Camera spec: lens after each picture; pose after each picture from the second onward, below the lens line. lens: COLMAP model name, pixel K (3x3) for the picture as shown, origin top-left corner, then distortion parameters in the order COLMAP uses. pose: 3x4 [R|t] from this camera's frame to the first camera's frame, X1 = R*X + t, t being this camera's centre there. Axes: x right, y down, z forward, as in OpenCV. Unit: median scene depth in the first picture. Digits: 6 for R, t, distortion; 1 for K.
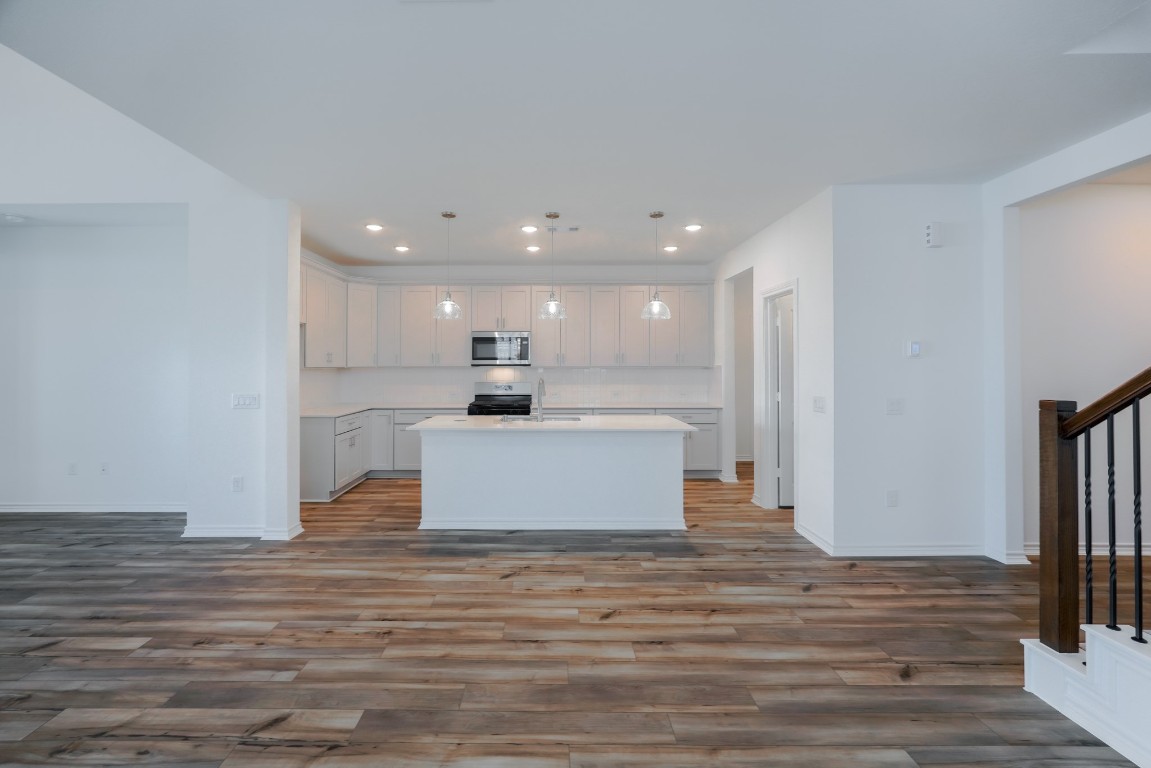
lens RADIAL K [[519.3, 0, 547.1], [0, 519.3, 354.2], [0, 0, 1]] dist [-0.015884, 0.008287]
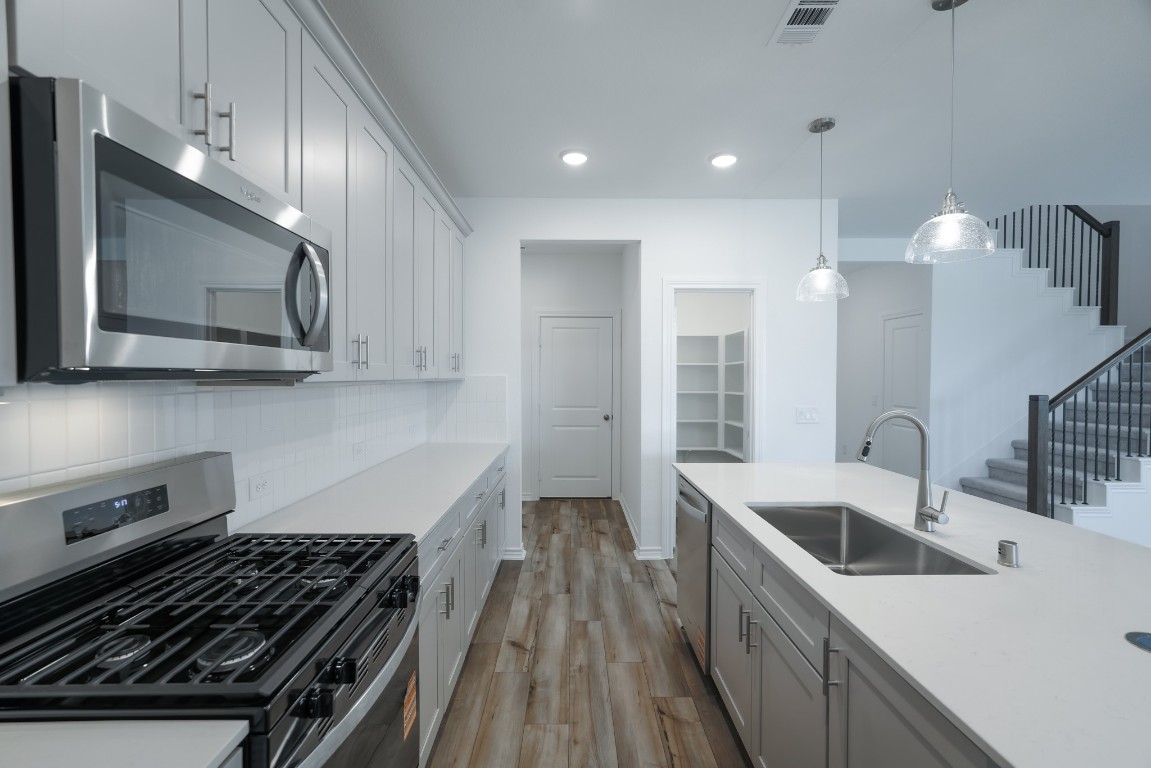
lens RADIAL K [[503.9, 0, 572.7], [0, 503.9, 385.6], [0, 0, 1]] dist [-0.015291, 0.007874]
pose [[-0.012735, -0.020794, 0.999703, -0.461638], [-0.021784, 0.999552, 0.020514, 0.033116], [-0.999682, -0.021516, -0.013182, 1.601638]]
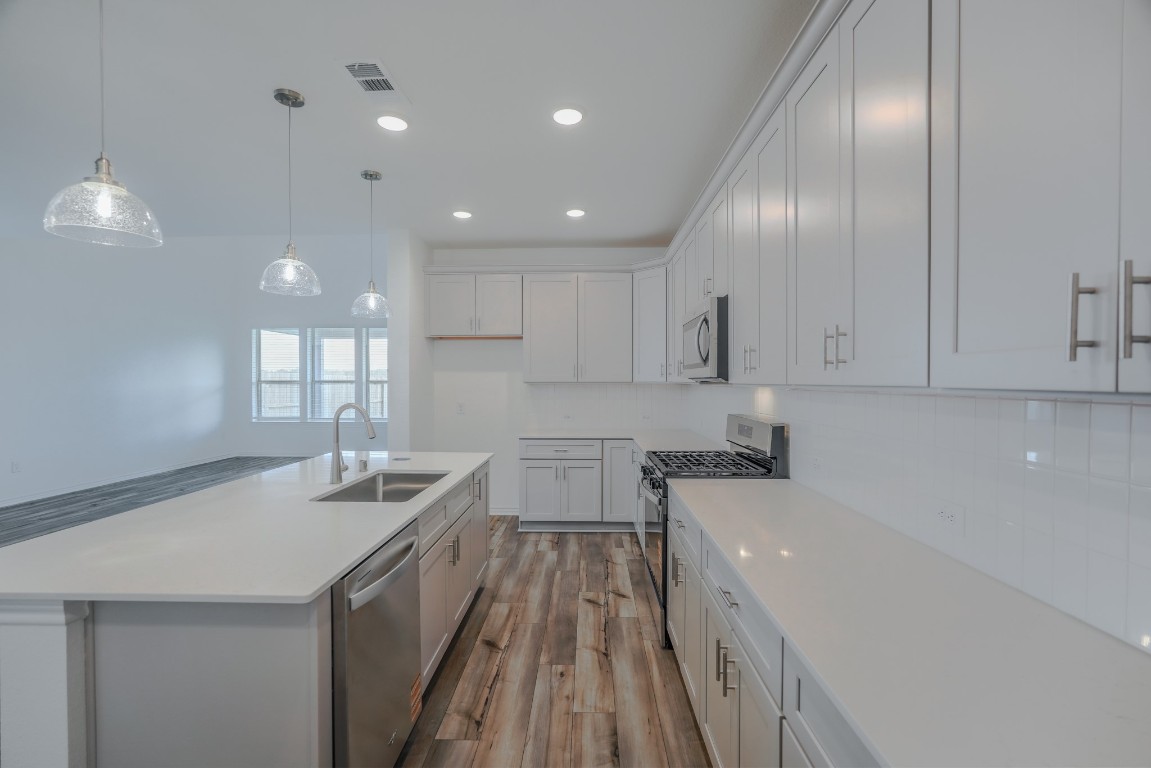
lens RADIAL K [[503.9, 0, 572.7], [0, 503.9, 385.6], [0, 0, 1]] dist [-0.015291, 0.007874]
pose [[-0.020680, 0.012561, -0.999707, 0.648497], [0.022170, 0.999681, 0.012102, 0.033318], [0.999540, -0.021913, -0.020951, 1.610521]]
